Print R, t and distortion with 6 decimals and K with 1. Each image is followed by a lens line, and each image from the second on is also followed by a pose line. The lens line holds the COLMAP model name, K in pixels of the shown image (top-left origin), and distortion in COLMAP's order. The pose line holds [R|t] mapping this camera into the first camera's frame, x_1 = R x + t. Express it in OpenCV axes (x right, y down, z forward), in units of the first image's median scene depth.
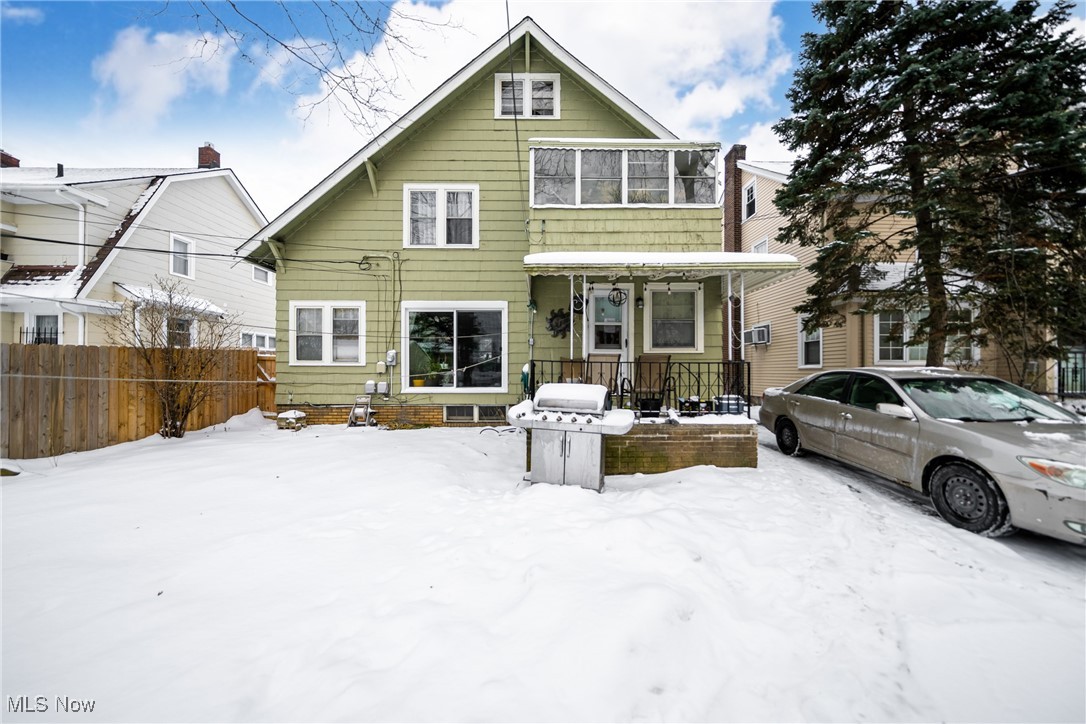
lens RADIAL K [[377.4, 0, 542.7], [0, 377.4, 370.1], [0, 0, 1]] dist [-0.001130, -0.000167]
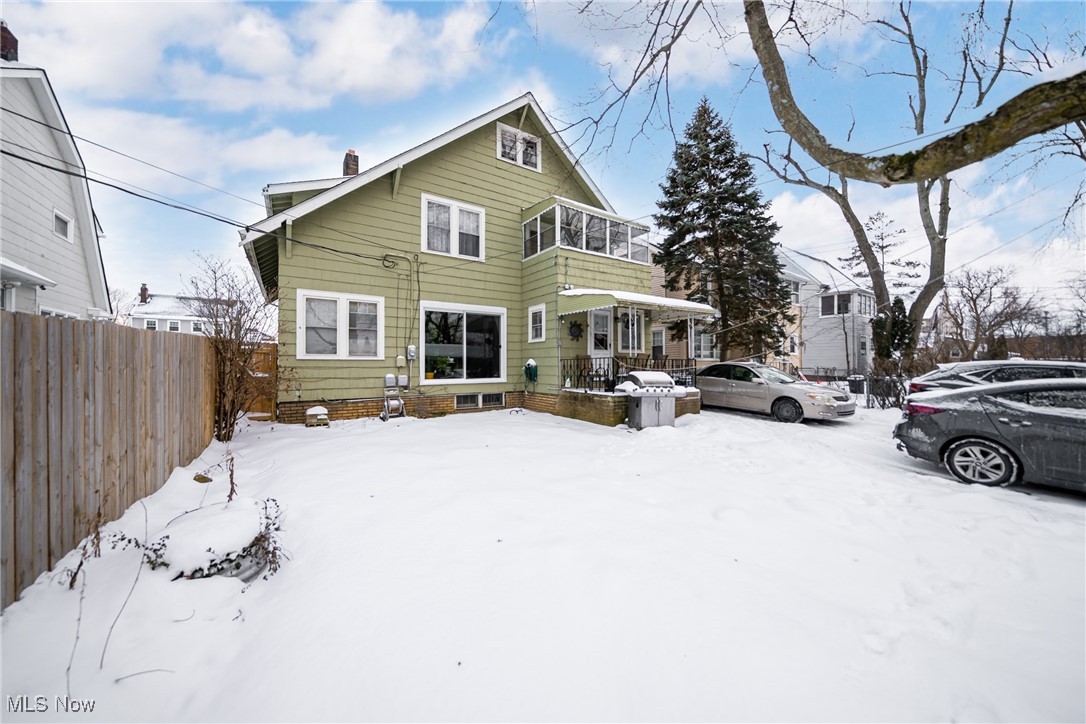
lens RADIAL K [[381.6, 0, 543.0], [0, 381.6, 362.0], [0, 0, 1]] dist [-0.000945, -0.000030]
pose [[0.832647, 0.002021, 0.553800, -0.693158], [0.001848, 0.999978, -0.006427, 0.002223], [-0.553801, 0.006375, 0.832625, -0.109141]]
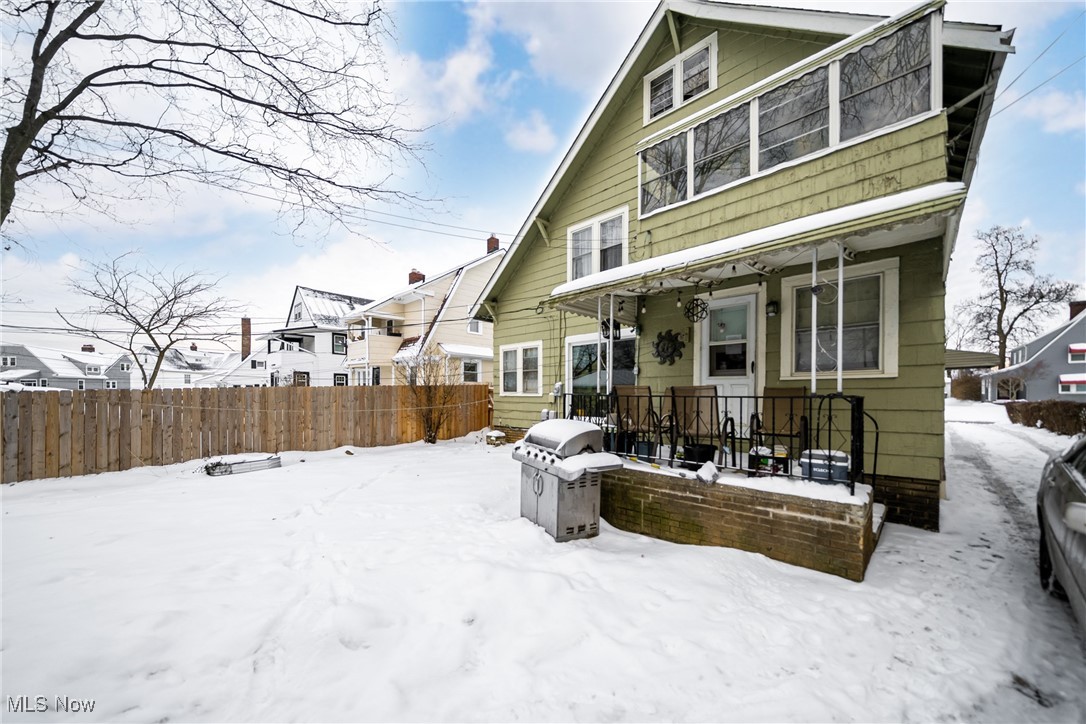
lens RADIAL K [[390.4, 0, 540.6], [0, 390.4, 401.0], [0, 0, 1]] dist [-0.000227, -0.000115]
pose [[0.713355, 0.010571, -0.700723, 0.369698], [-0.003191, 0.999925, 0.011835, -0.011182], [0.700796, -0.006207, 0.713335, 0.144746]]
